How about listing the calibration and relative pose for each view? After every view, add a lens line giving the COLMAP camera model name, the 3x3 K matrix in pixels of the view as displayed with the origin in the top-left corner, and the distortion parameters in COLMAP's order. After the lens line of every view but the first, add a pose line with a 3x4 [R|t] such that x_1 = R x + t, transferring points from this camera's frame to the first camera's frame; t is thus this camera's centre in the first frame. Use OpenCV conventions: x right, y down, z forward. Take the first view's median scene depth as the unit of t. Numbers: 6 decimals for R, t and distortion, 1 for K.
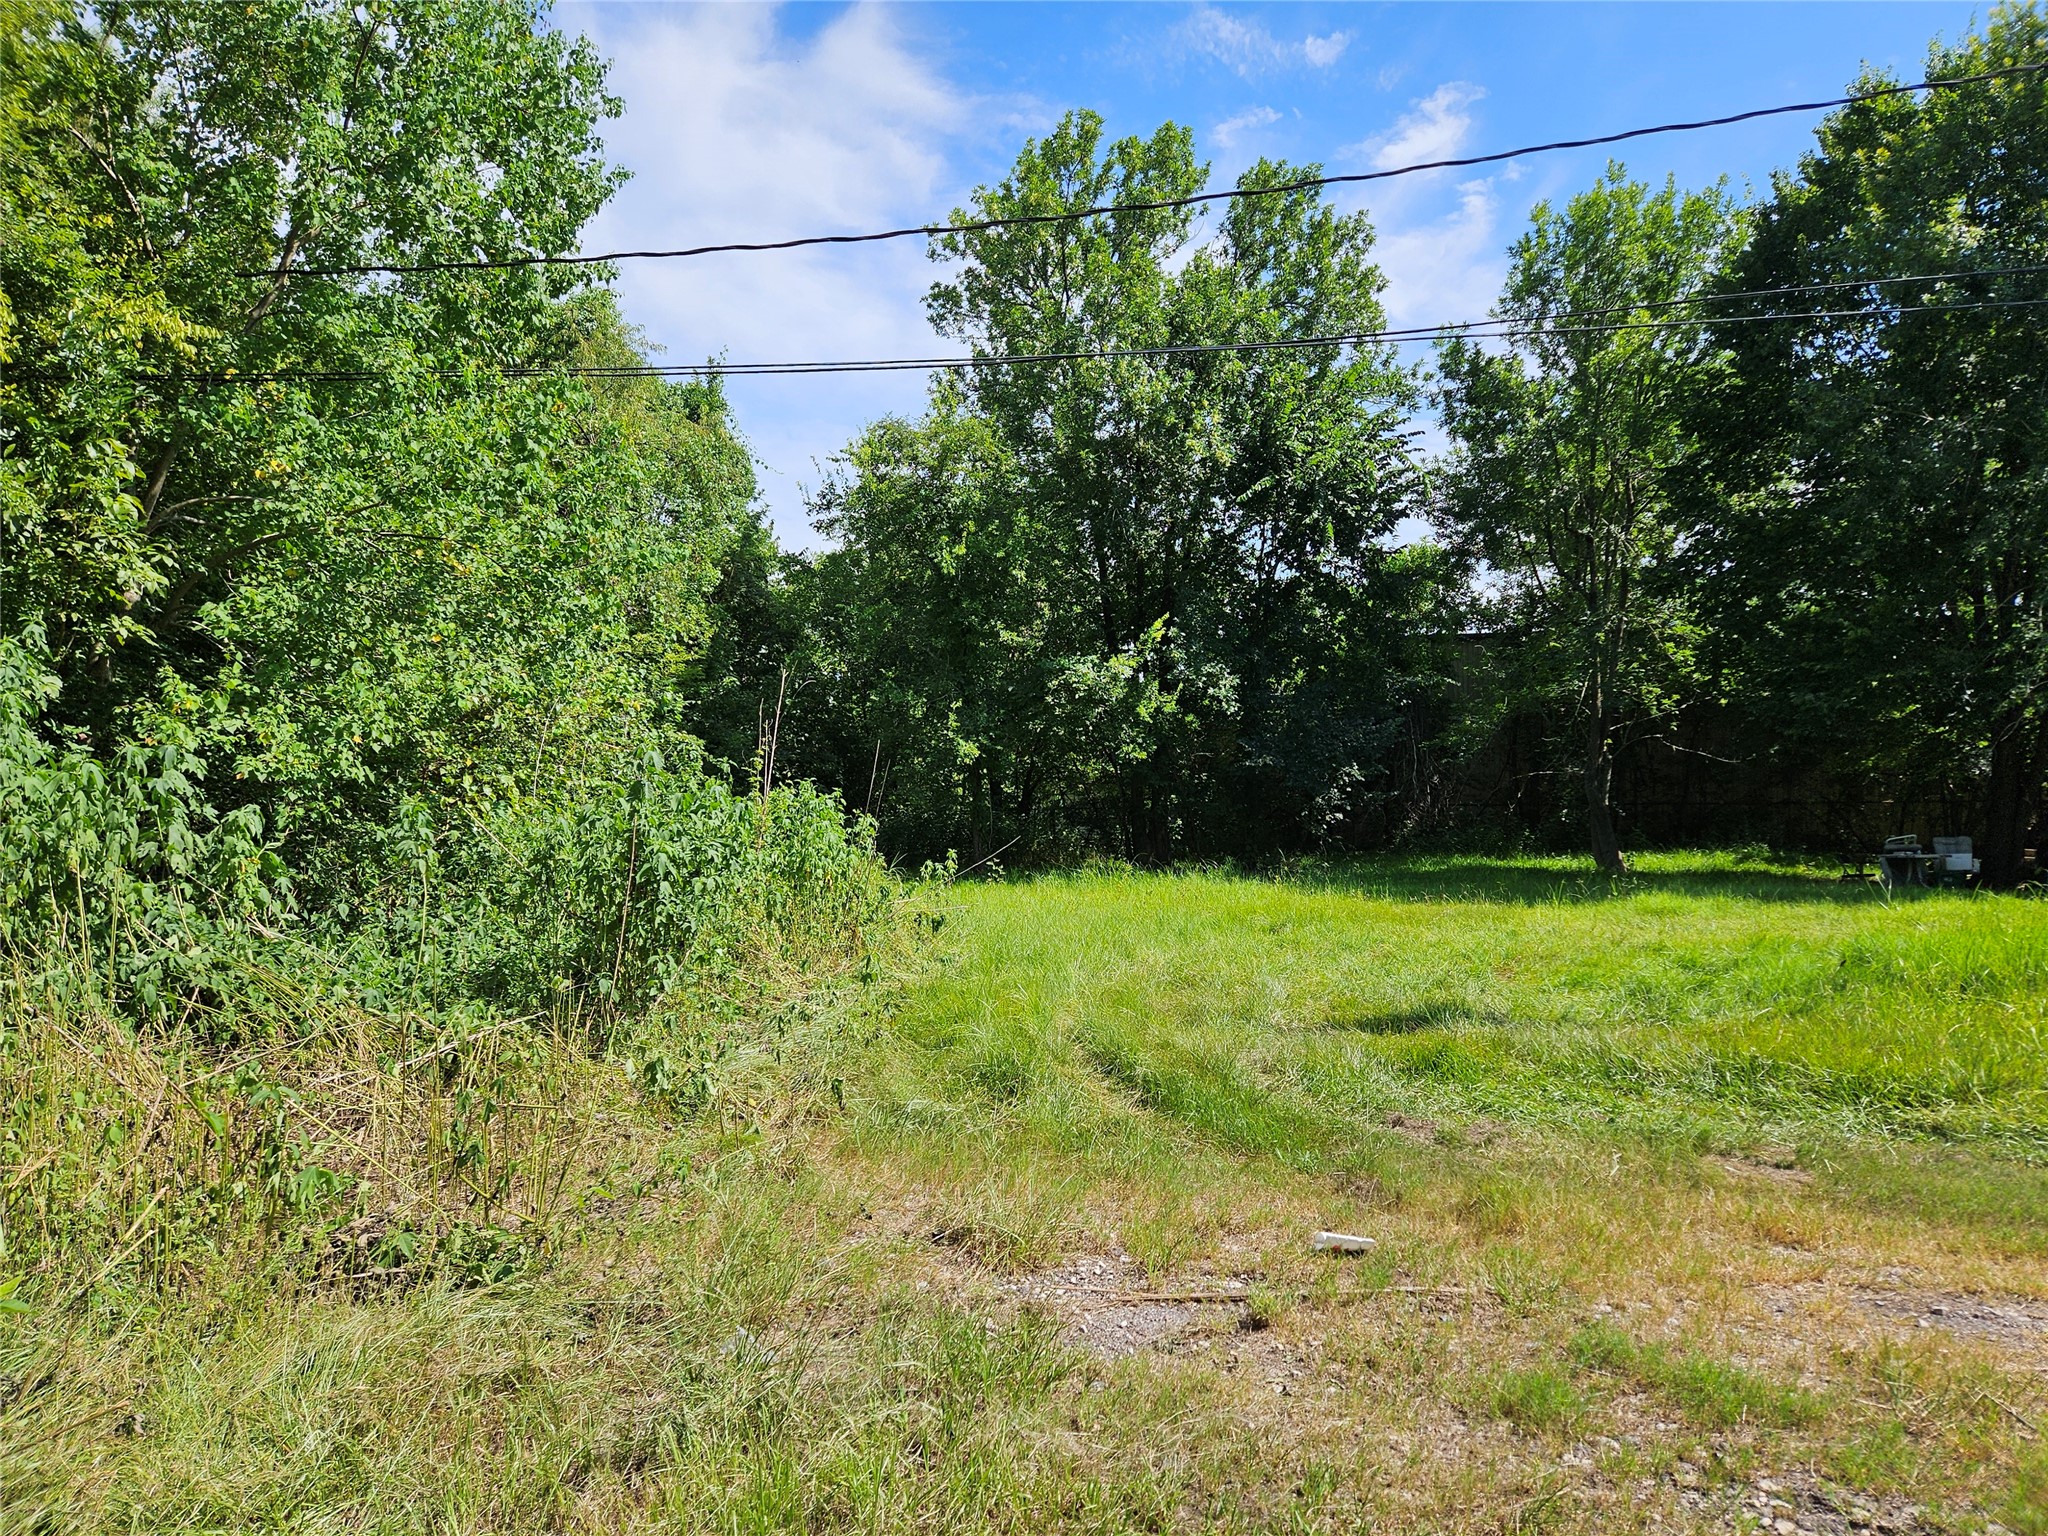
lens RADIAL K [[1388.1, 0, 1028.4], [0, 1388.1, 818.3], [0, 0, 1]] dist [0.129764, -0.074415]
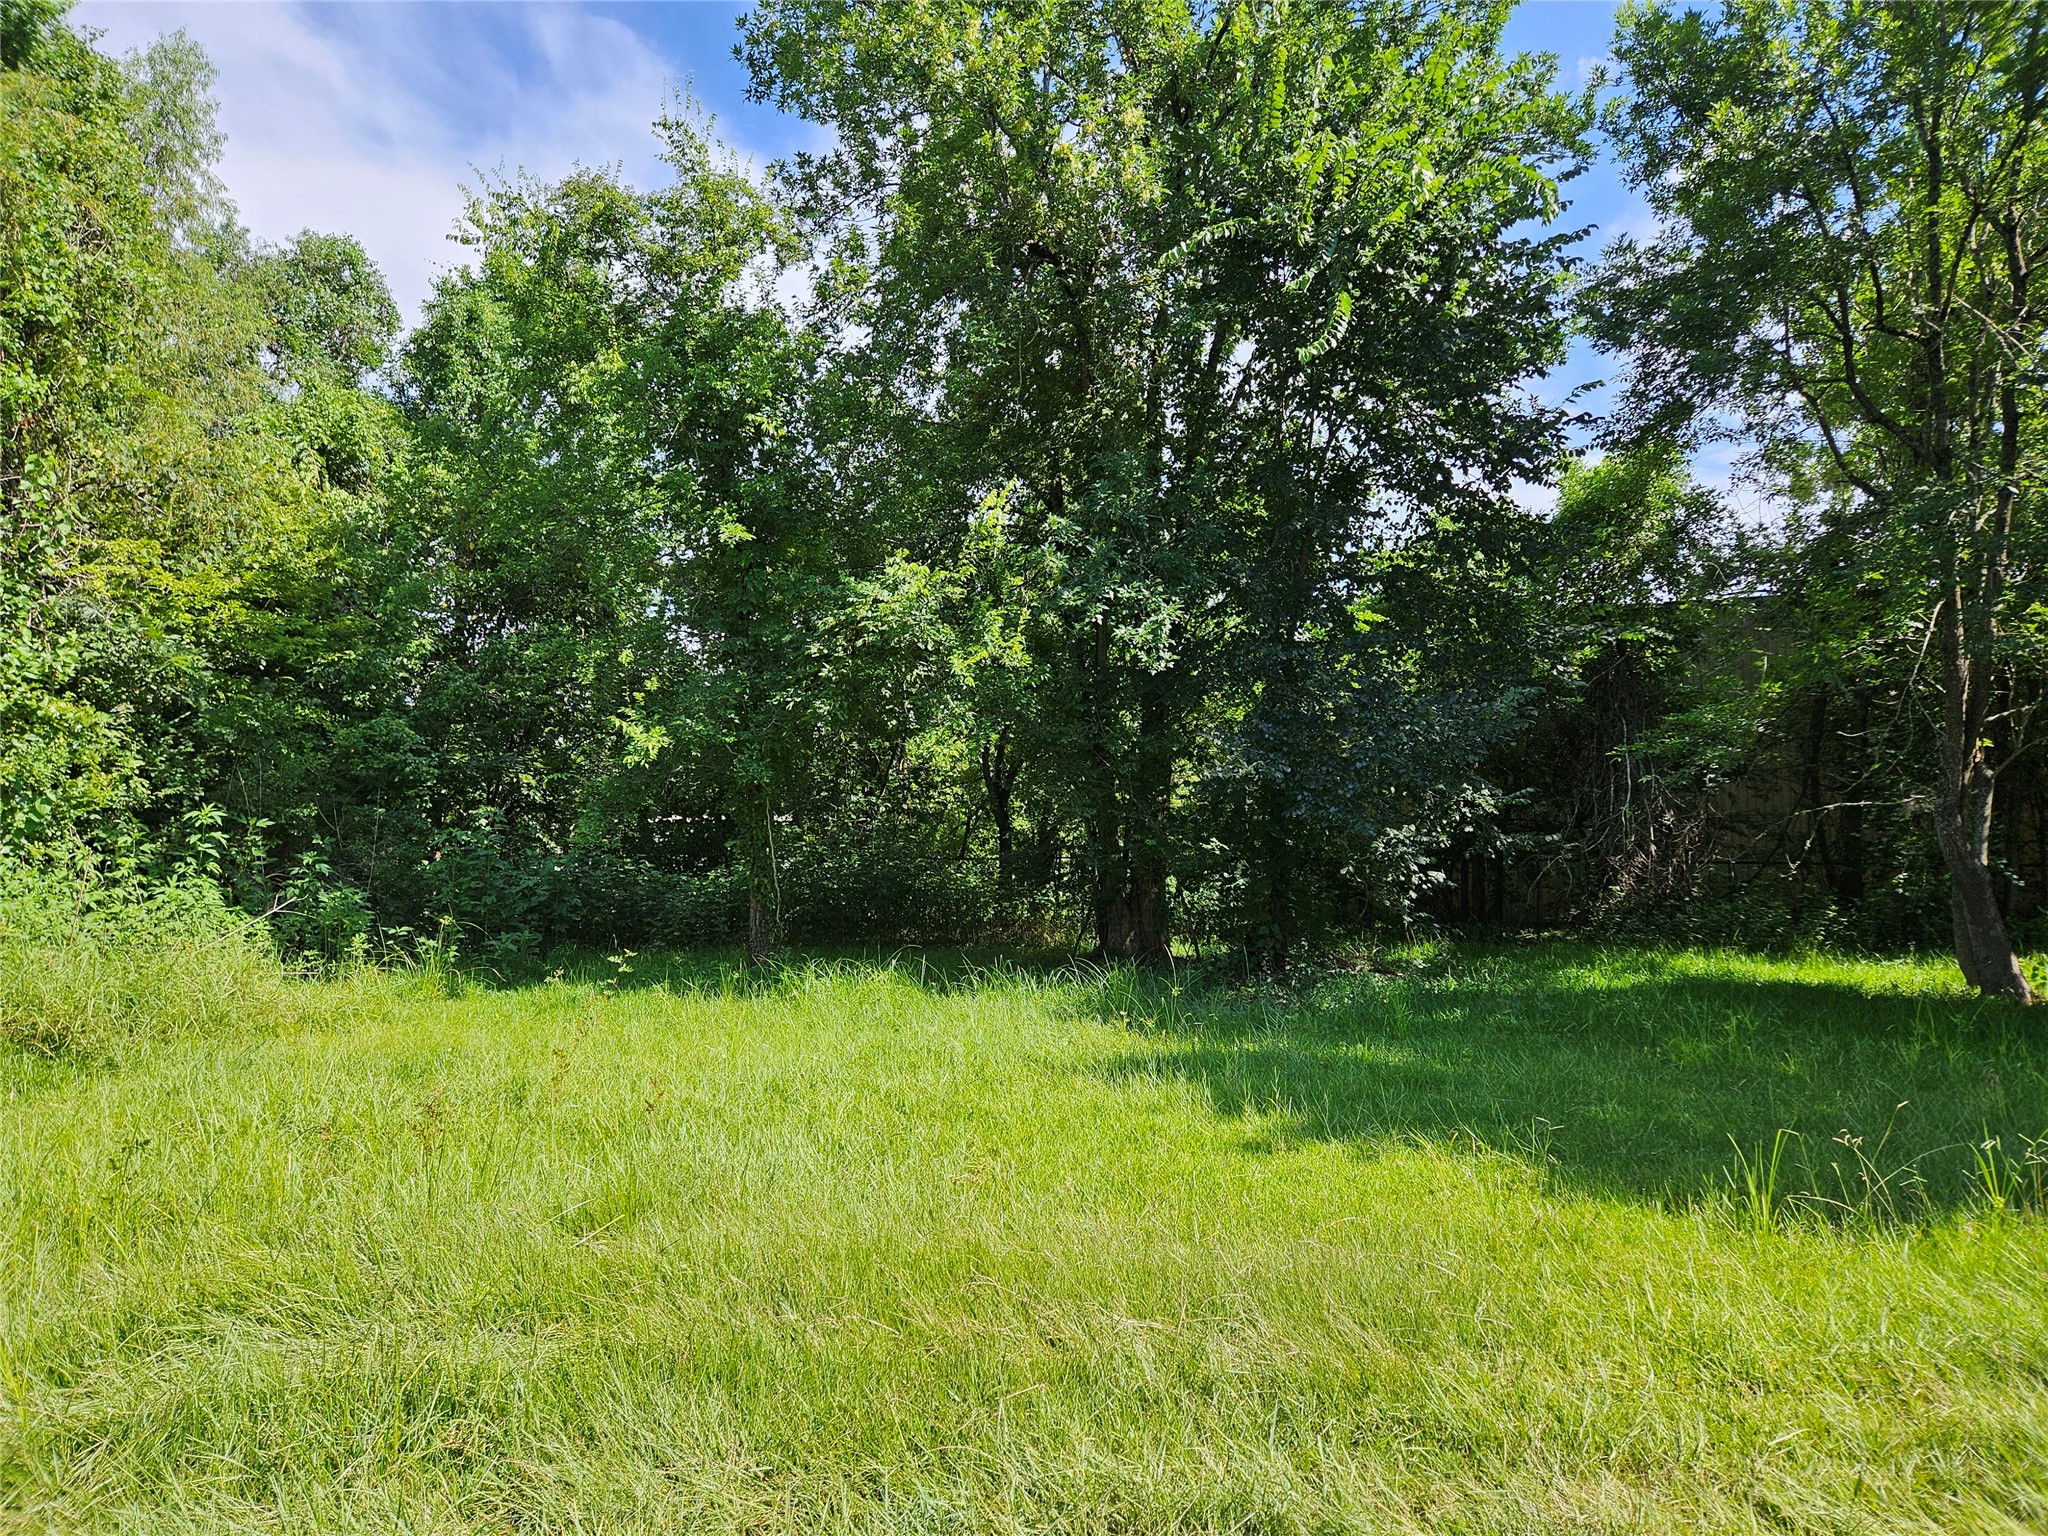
lens RADIAL K [[1378.6, 0, 1024.7], [0, 1378.6, 773.9], [0, 0, 1]] dist [0.096810, -0.069170]
pose [[0.977617, 0.002128, -0.210382, 0.218265], [-0.016353, 0.997692, -0.065898, -0.003582], [0.209756, 0.067864, 0.975396, 0.521828]]
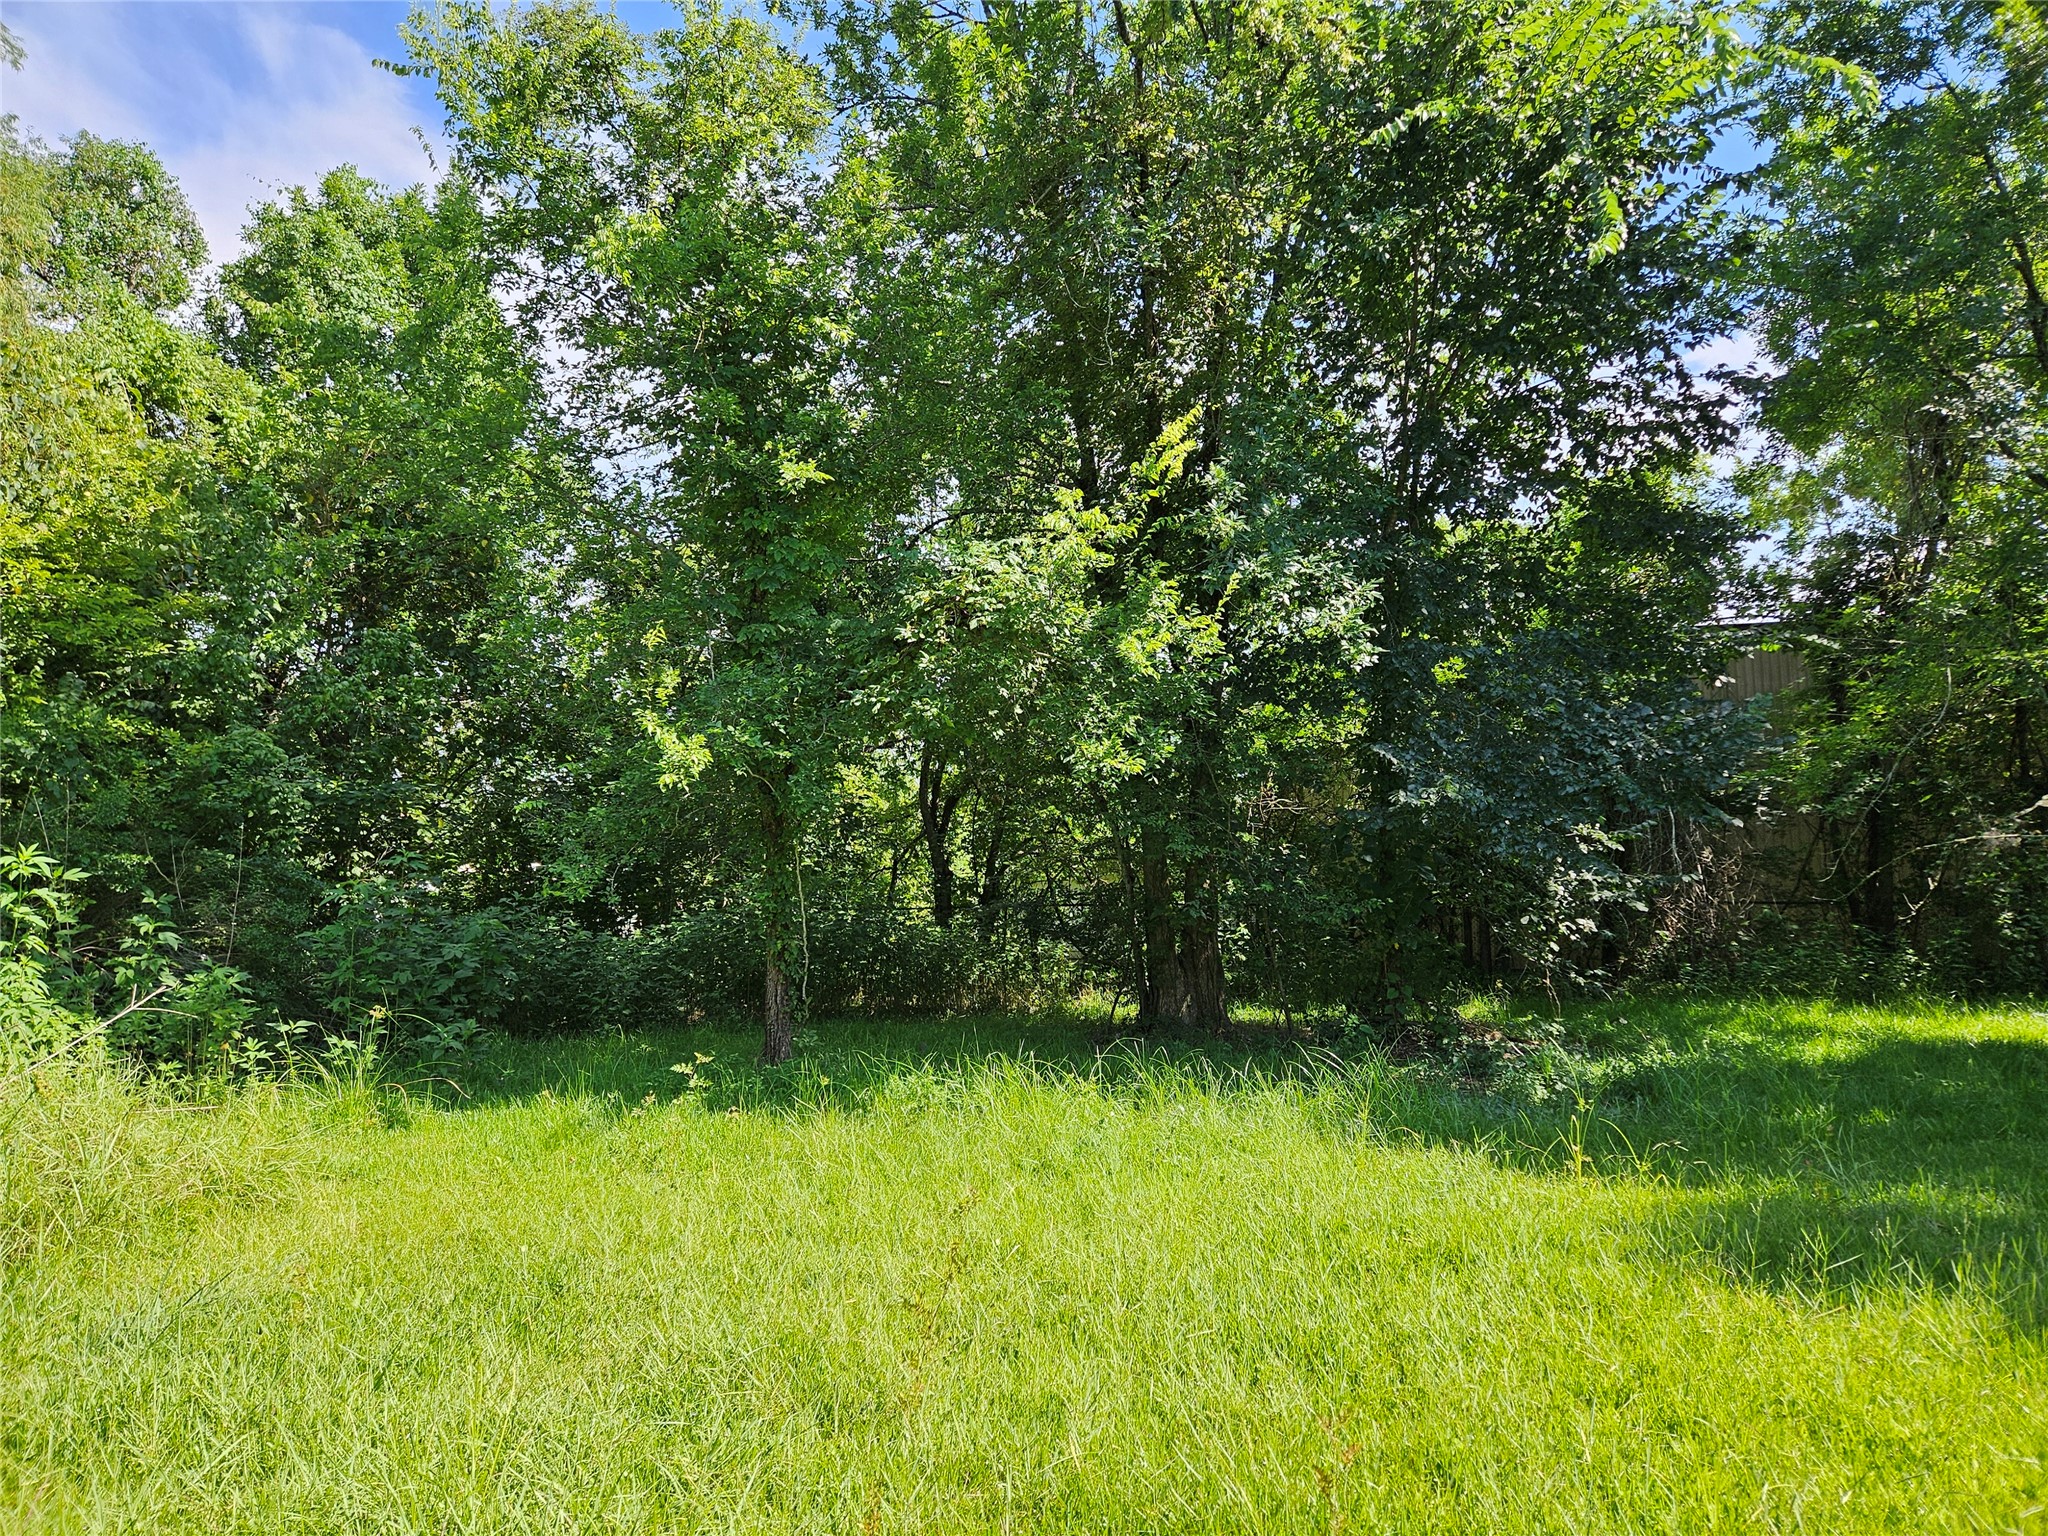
lens RADIAL K [[1382.8, 0, 1017.3], [0, 1382.8, 767.3], [0, 0, 1]] dist [0.083103, -0.053339]
pose [[0.998416, -0.003231, -0.056177, 0.073154], [-0.002628, 0.994583, -0.103911, -0.005785], [0.056208, 0.103894, 0.992999, 0.638537]]
